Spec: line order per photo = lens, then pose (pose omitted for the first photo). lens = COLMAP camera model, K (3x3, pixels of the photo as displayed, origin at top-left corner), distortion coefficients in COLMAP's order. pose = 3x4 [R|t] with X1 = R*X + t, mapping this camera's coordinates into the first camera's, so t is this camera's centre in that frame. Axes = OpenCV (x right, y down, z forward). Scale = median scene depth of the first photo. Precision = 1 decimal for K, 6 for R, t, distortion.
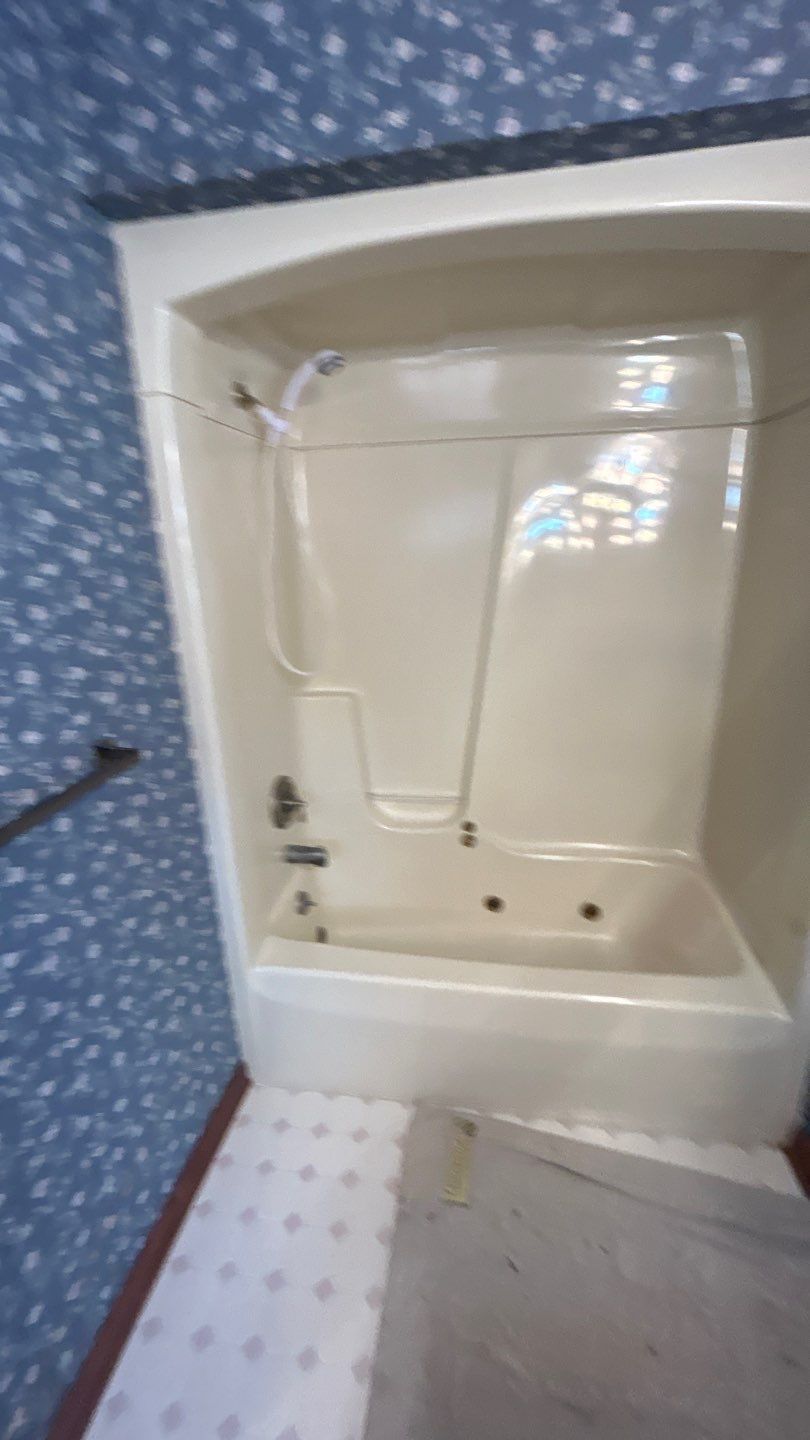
lens RADIAL K [[582.9, 0, 405.3], [0, 582.9, 721.0], [0, 0, 1]] dist [-0.001424, 0.000227]
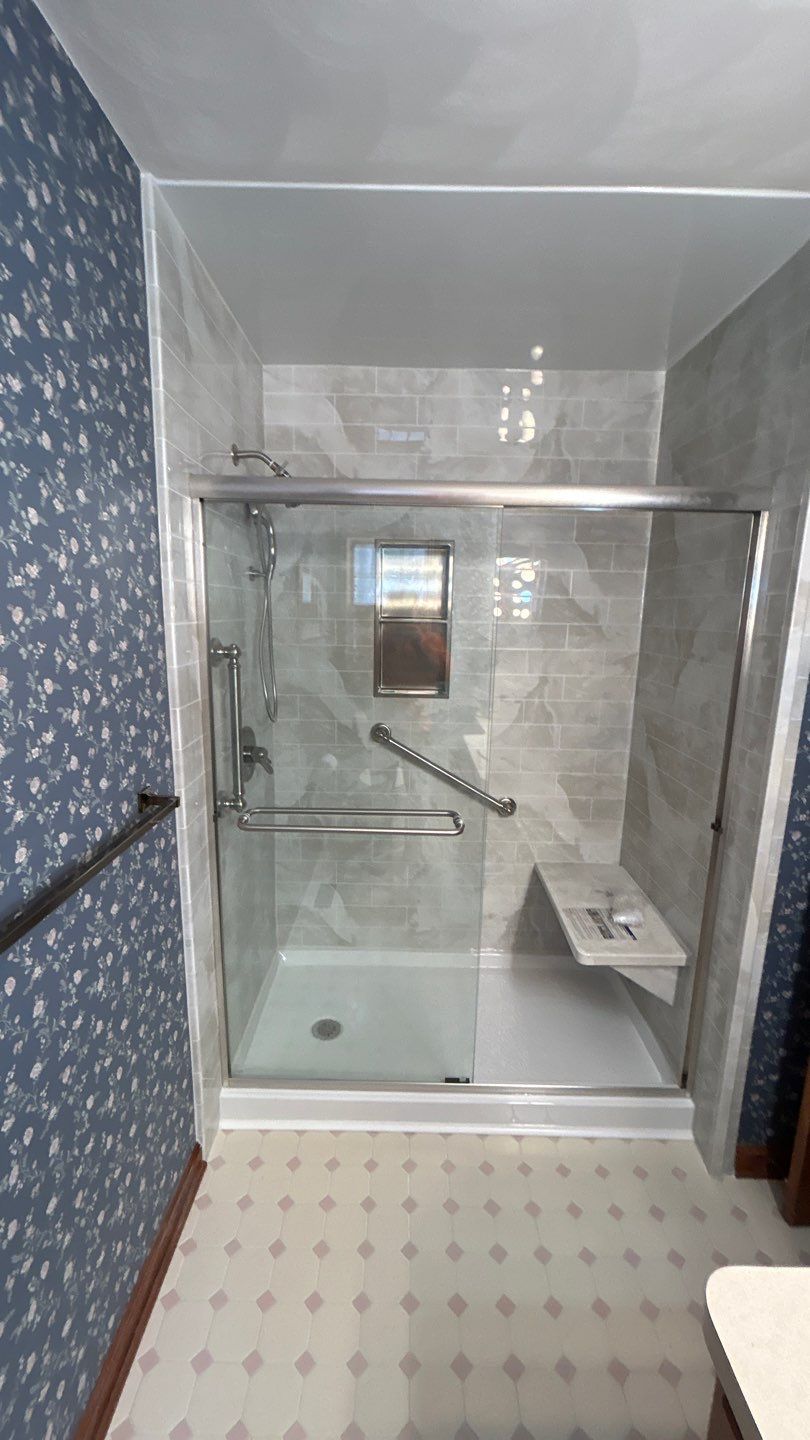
lens RADIAL K [[582.9, 0, 404.7], [0, 582.9, 716.8], [0, 0, 1]] dist [-0.001424, 0.000227]
pose [[0.987619, 0.023203, 0.155147, -0.154408], [-0.004614, 0.992869, -0.119117, 0.022506], [-0.156805, 0.116927, 0.980684, -0.198681]]
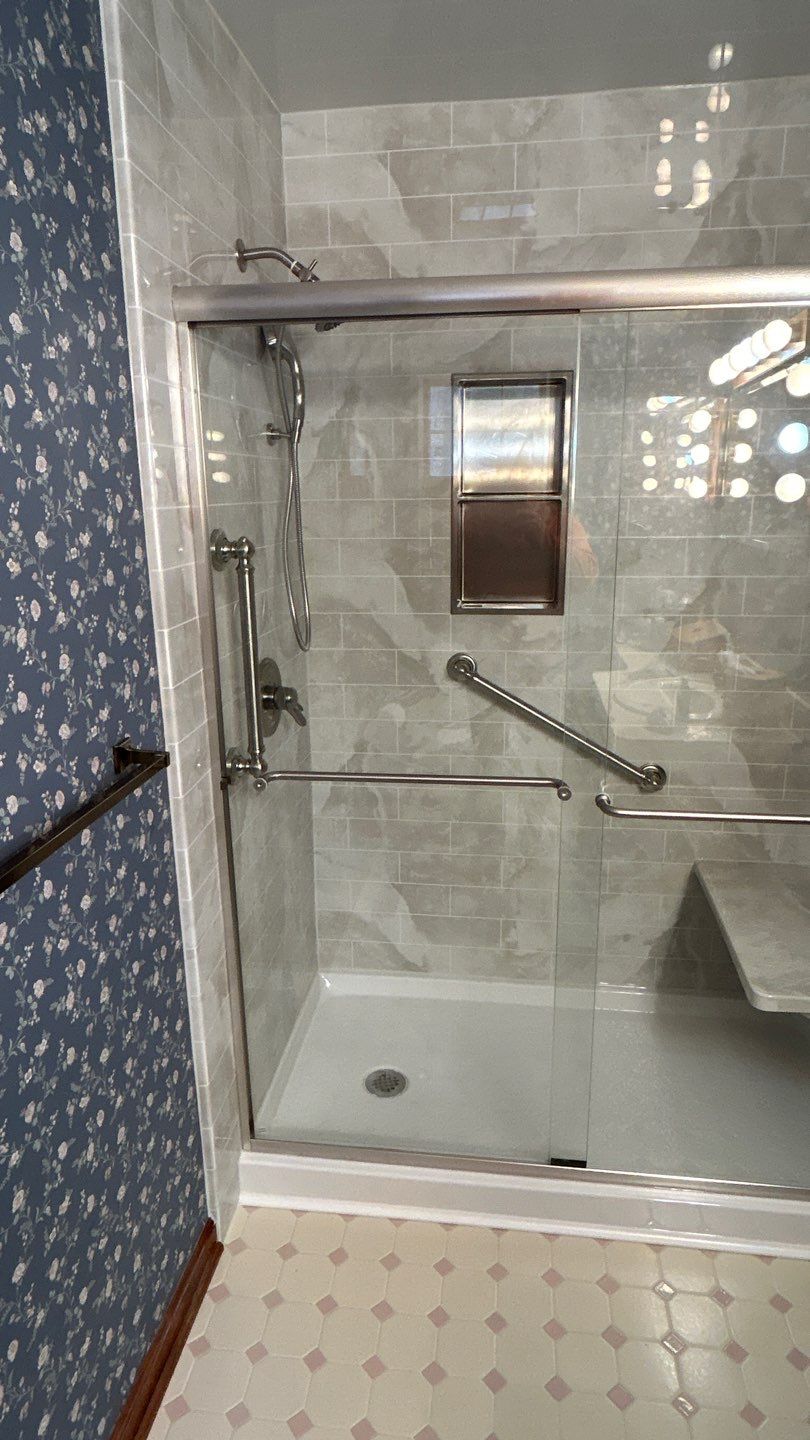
lens RADIAL K [[855.1, 0, 400.7], [0, 855.1, 715.6], [0, 0, 1]] dist [-0.002424, -0.002046]
pose [[0.999548, 0.013341, 0.026927, -0.123081], [-0.012173, 0.998998, -0.043077, 0.037480], [-0.027474, 0.042730, 0.998709, -0.199774]]
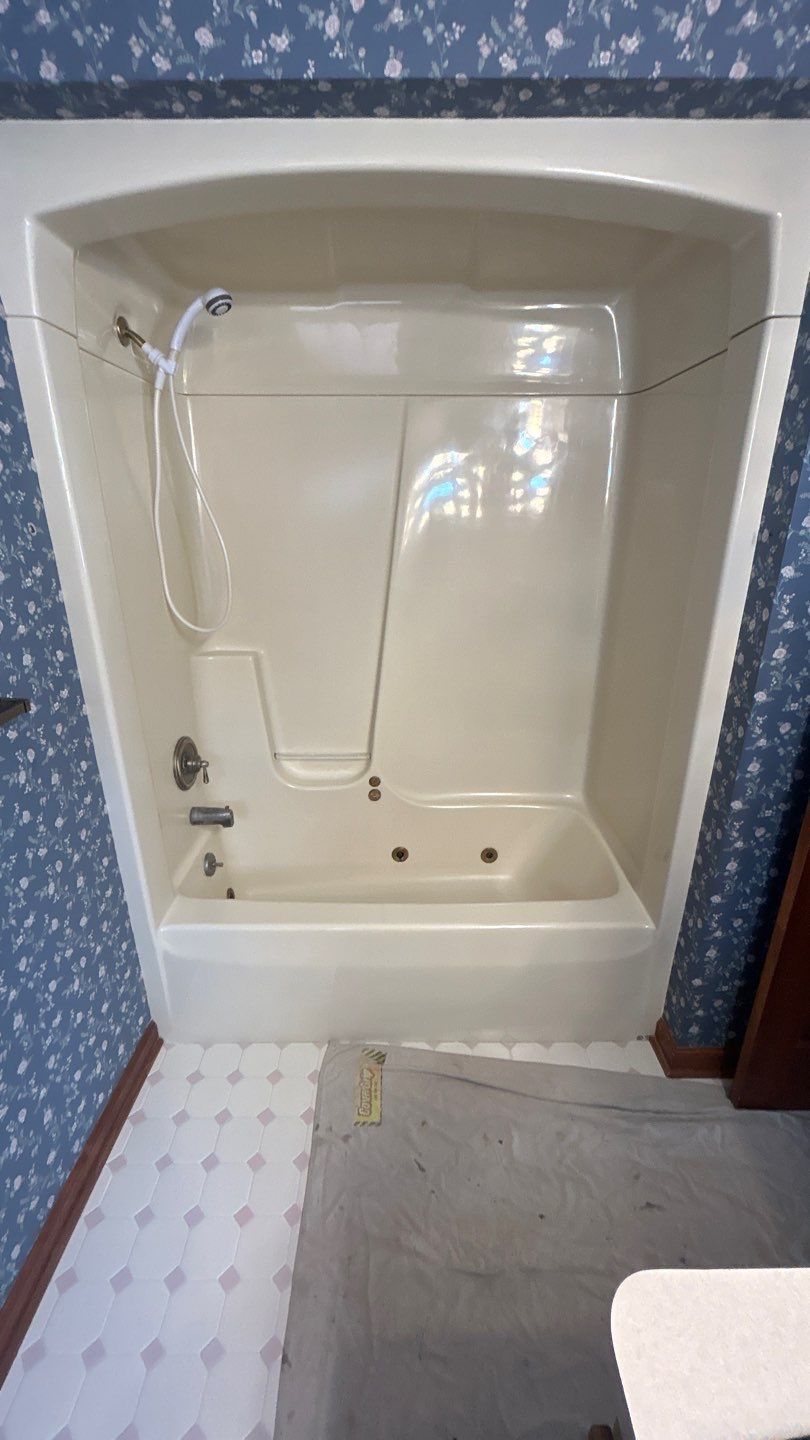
lens RADIAL K [[582.9, 0, 405.9], [0, 582.9, 720.2], [0, 0, 1]] dist [-0.001424, 0.000227]
pose [[0.986993, -0.027319, 0.158424, 0.004969], [0.020051, 0.998680, 0.047295, 0.042075], [-0.159507, -0.043503, 0.986238, -0.033512]]
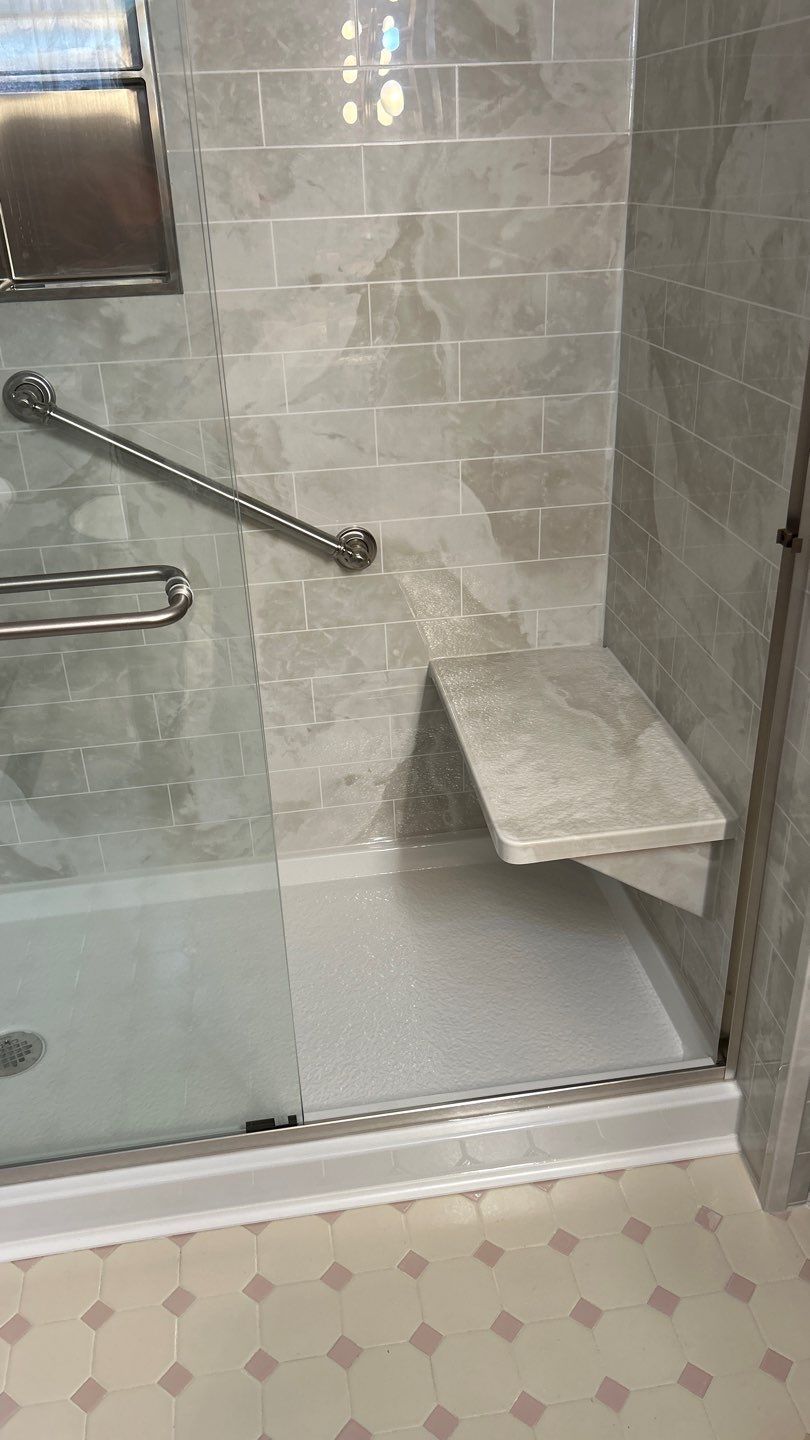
lens RADIAL K [[1086.8, 0, 408.7], [0, 1086.8, 725.5], [0, 0, 1]] dist [0.069634, -0.090573]
pose [[0.953461, -0.140132, 0.266976, 0.078240], [0.094072, 0.979495, 0.178159, 0.061426], [-0.286467, -0.144752, 0.947092, 0.070202]]
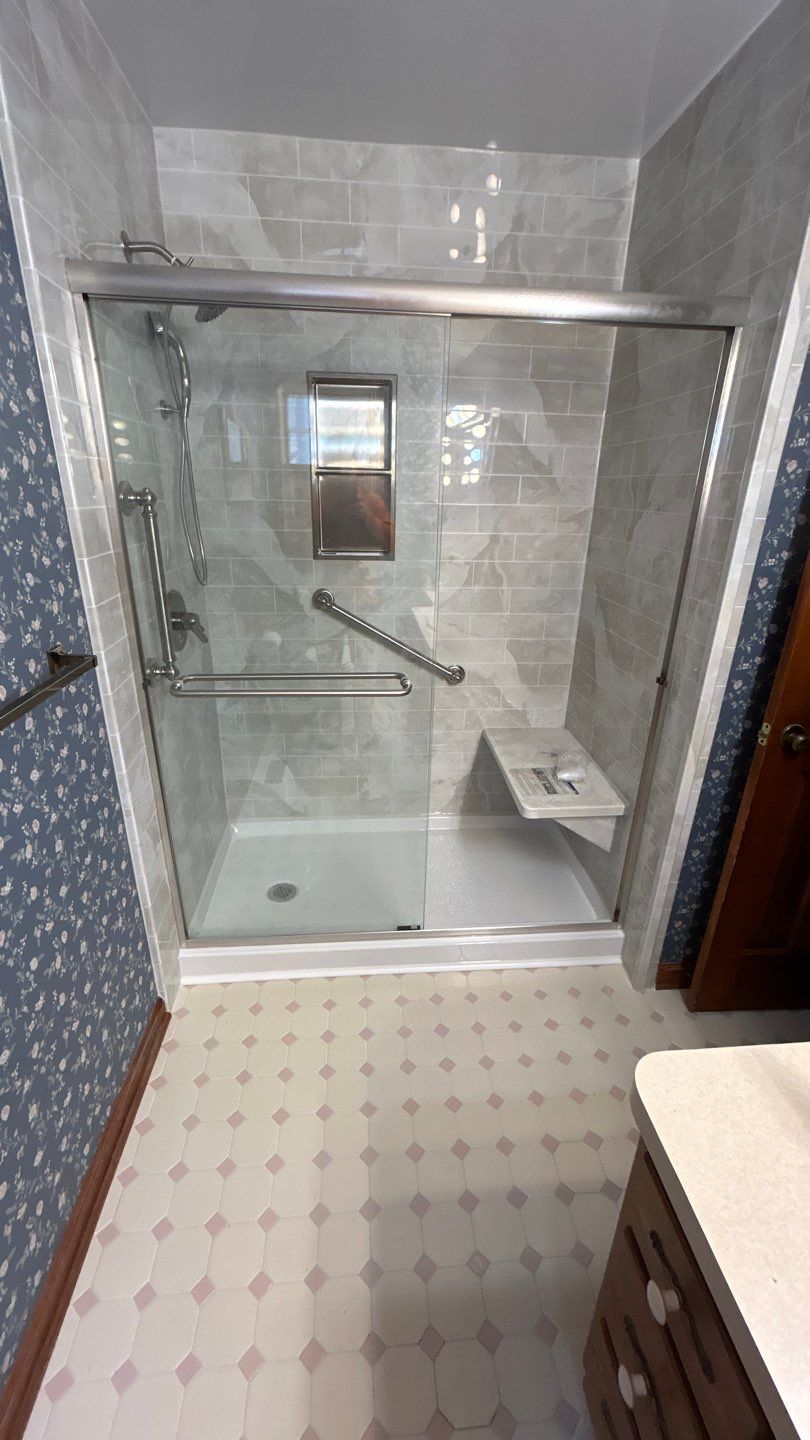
lens RADIAL K [[582.9, 0, 405.5], [0, 582.9, 719.1], [0, 0, 1]] dist [-0.001424, 0.000227]
pose [[0.970412, -0.039806, 0.238153, -0.132782], [0.021896, 0.996761, 0.077382, 0.077884], [-0.240462, -0.069878, 0.968140, -0.139471]]
